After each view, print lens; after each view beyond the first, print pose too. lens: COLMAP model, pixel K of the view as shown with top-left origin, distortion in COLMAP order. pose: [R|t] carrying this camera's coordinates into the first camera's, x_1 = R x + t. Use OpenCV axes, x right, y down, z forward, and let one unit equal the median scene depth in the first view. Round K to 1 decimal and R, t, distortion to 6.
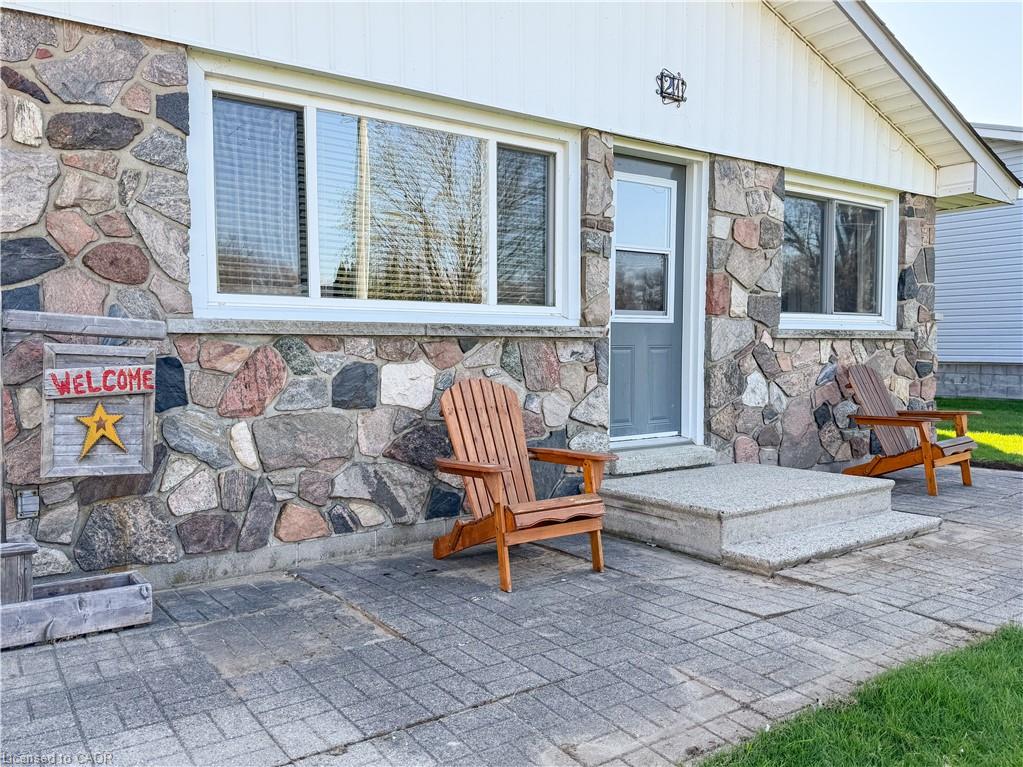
lens RADIAL K [[784.0, 0, 512.0], [0, 784.0, 387.3], [0, 0, 1]] dist [0.044376, -0.053071]
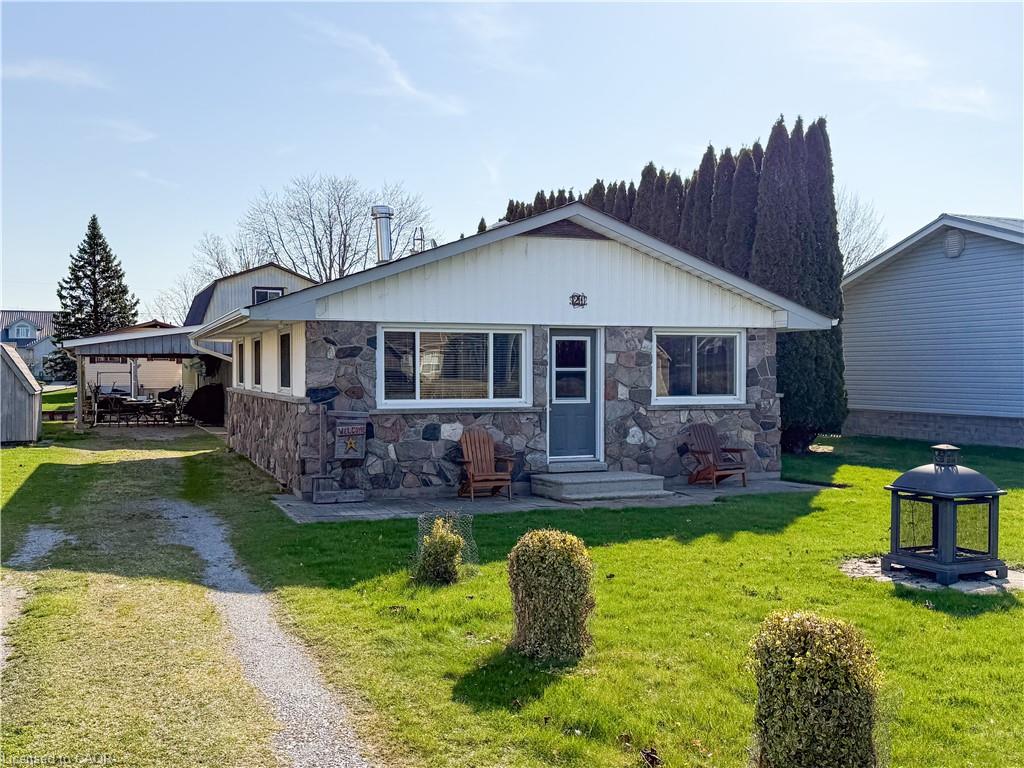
lens RADIAL K [[985.9, 0, 513.9], [0, 985.9, 383.4], [0, 0, 1]] dist [0.074930, 0.000000]
pose [[0.969715, 0.003678, -0.244212, 0.786675], [-0.013565, 0.999154, -0.038817, -0.035750], [0.243863, 0.040954, 0.968945, -1.940978]]
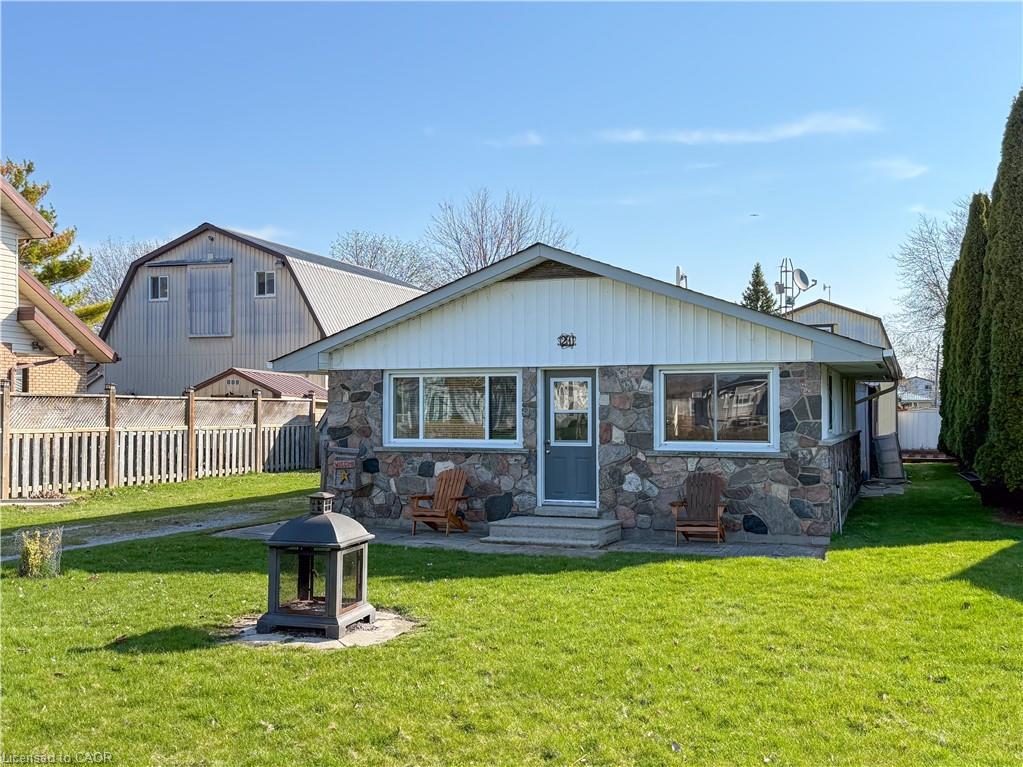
lens RADIAL K [[998.9, 0, 509.4], [0, 998.9, 381.8], [0, 0, 1]] dist [0.116214, 0.000000]
pose [[0.571250, -0.022148, -0.820477, 2.655309], [-0.044097, 0.997364, -0.057625, -0.108851], [0.819591, 0.069099, 0.568767, -0.785520]]
